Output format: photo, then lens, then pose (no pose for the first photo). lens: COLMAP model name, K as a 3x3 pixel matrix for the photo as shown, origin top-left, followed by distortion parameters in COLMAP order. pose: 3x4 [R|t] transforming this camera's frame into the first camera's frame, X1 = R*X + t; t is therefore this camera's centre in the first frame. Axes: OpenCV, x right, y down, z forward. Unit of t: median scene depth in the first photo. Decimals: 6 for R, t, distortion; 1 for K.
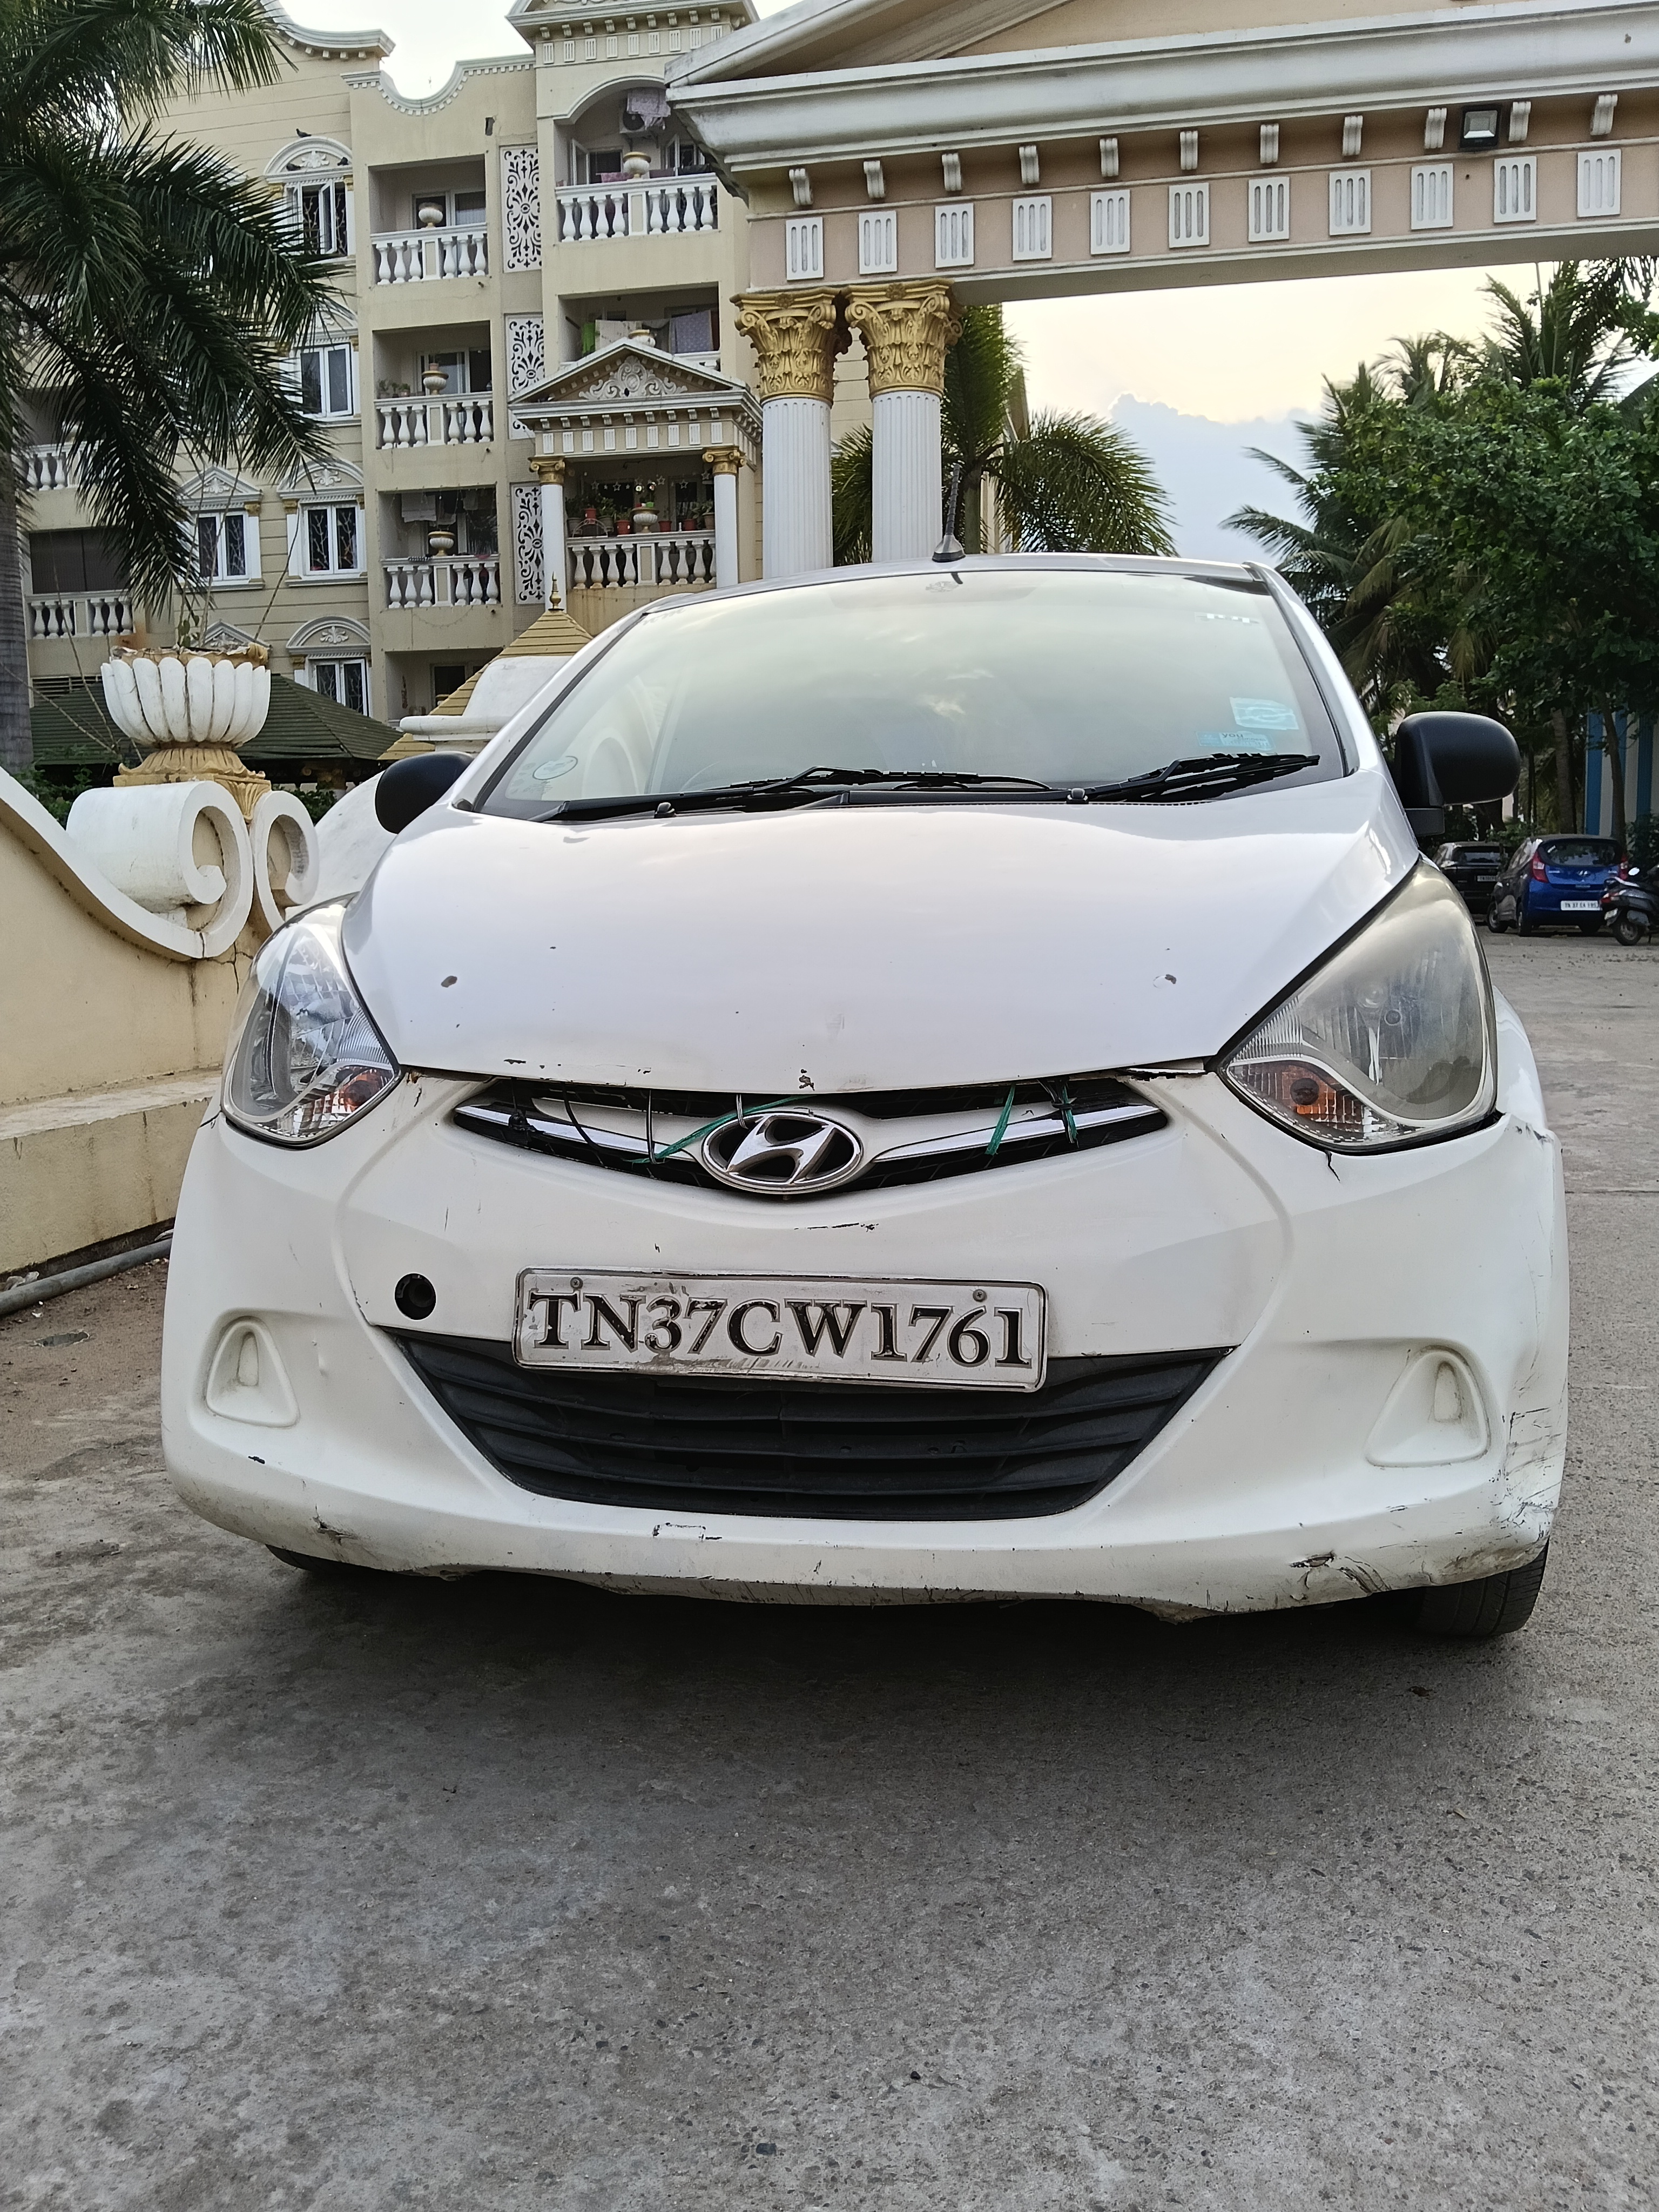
lens RADIAL K [[1868.2, 0, 813.0], [0, 1868.2, 1121.6], [0, 0, 1]] dist [0.011462, -0.069414]
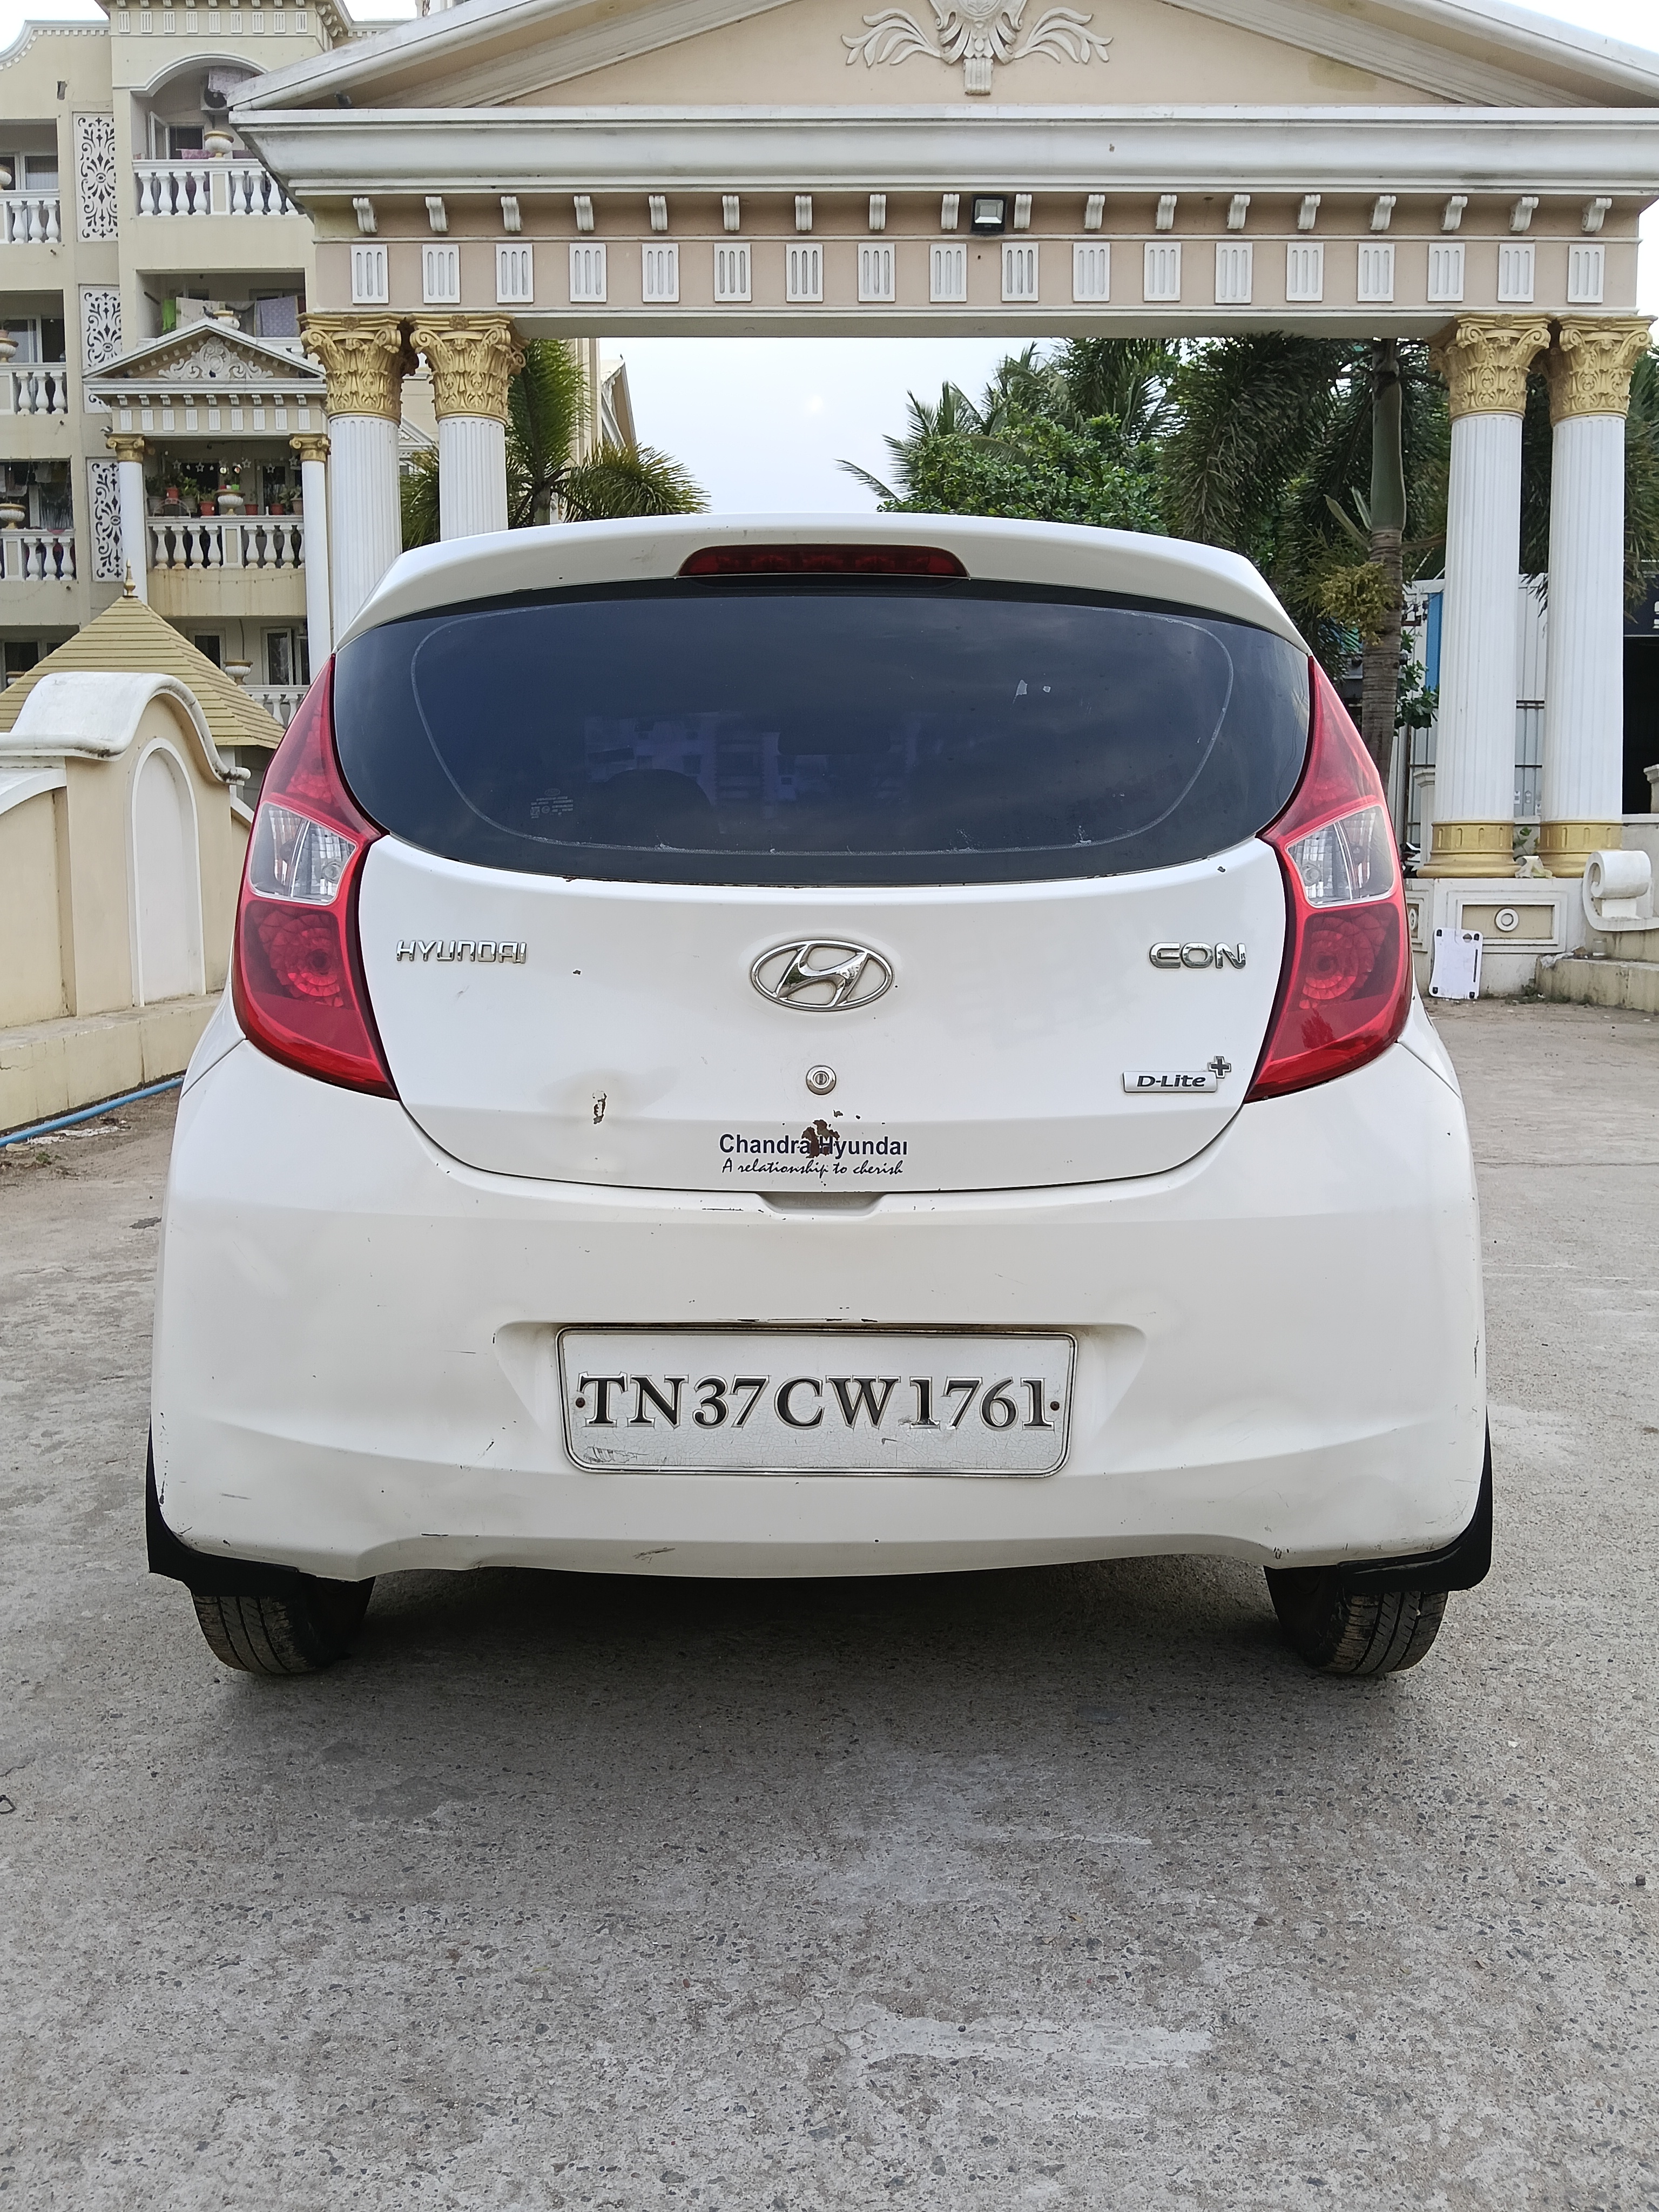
lens RADIAL K [[1868.2, 0, 863.4], [0, 1868.2, 1132.0], [0, 0, 1]] dist [0.011462, -0.069414]
pose [[0.975285, -0.014705, 0.220460, 0.014527], [0.011441, 0.999805, 0.016076, -0.000668], [-0.220654, -0.013156, 0.975263, -0.043559]]
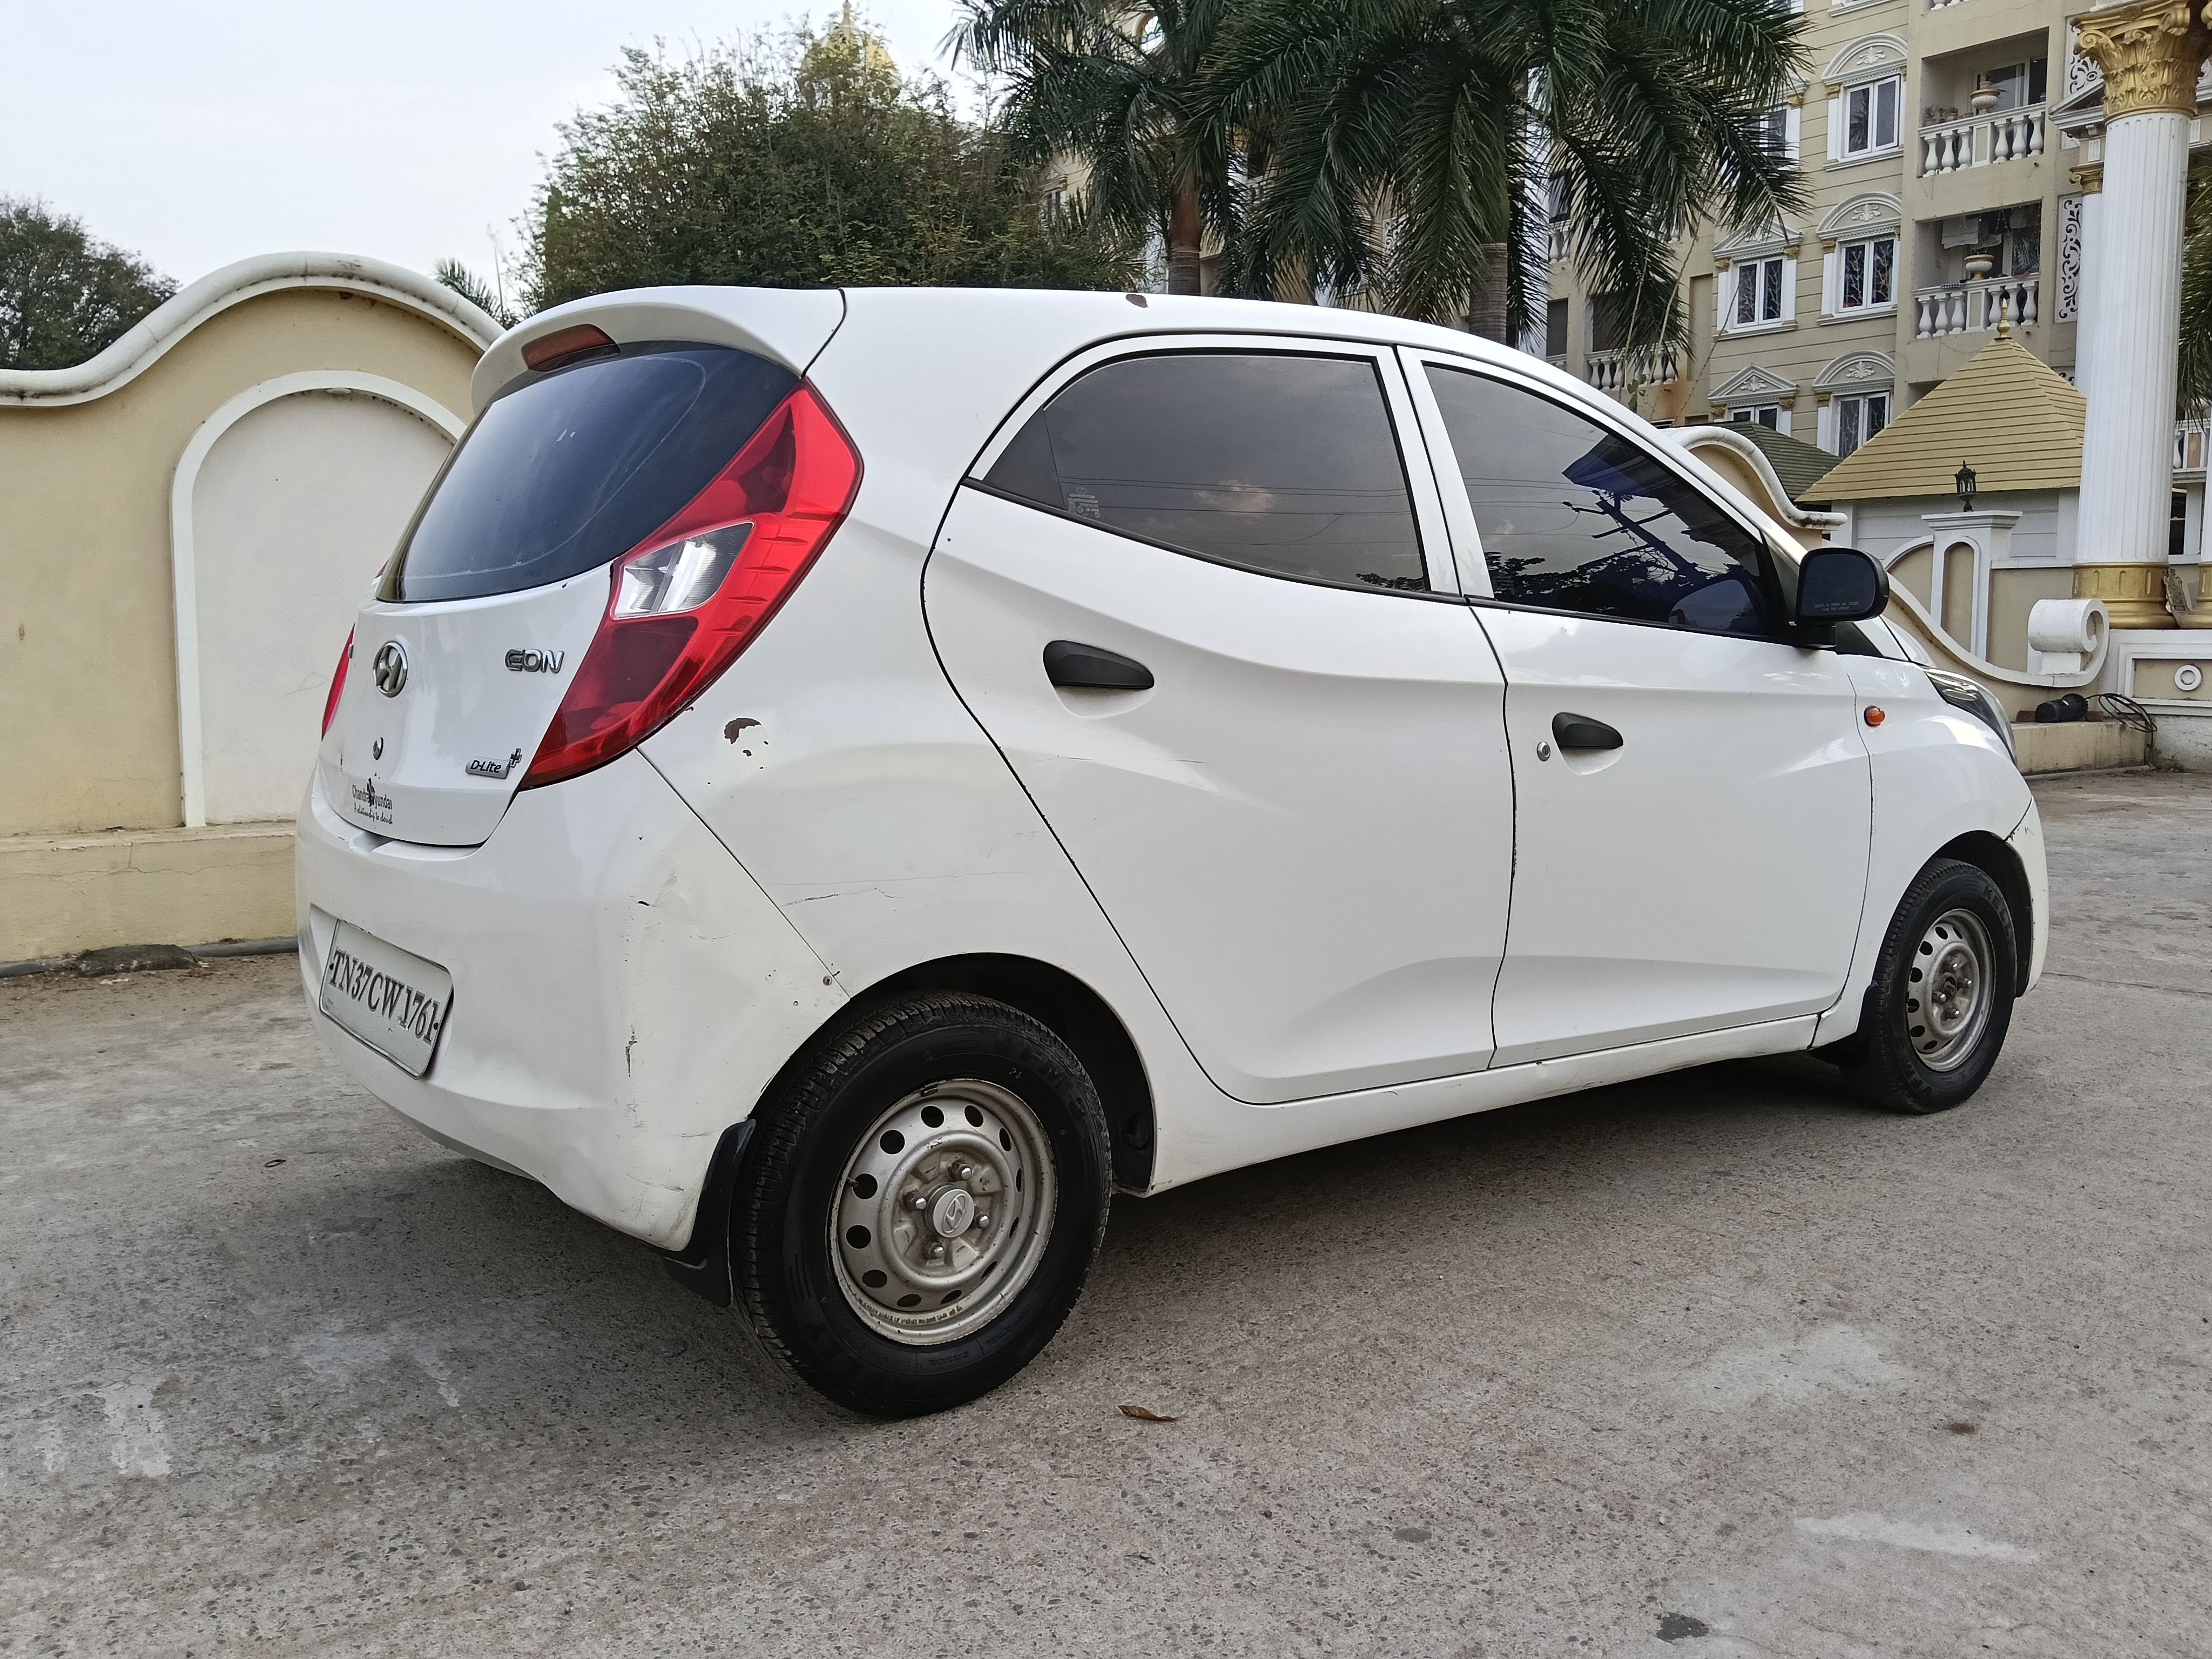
lens RADIAL K [[1868.2, 0, 1077.9], [0, 1868.2, 874.6], [0, 0, 1]] dist [0.011462, -0.069414]
pose [[0.740497, 0.098967, -0.664733, 0.130335], [-0.089027, 0.994826, 0.048938, -0.003258], [0.666137, 0.022941, 0.745477, -0.018373]]
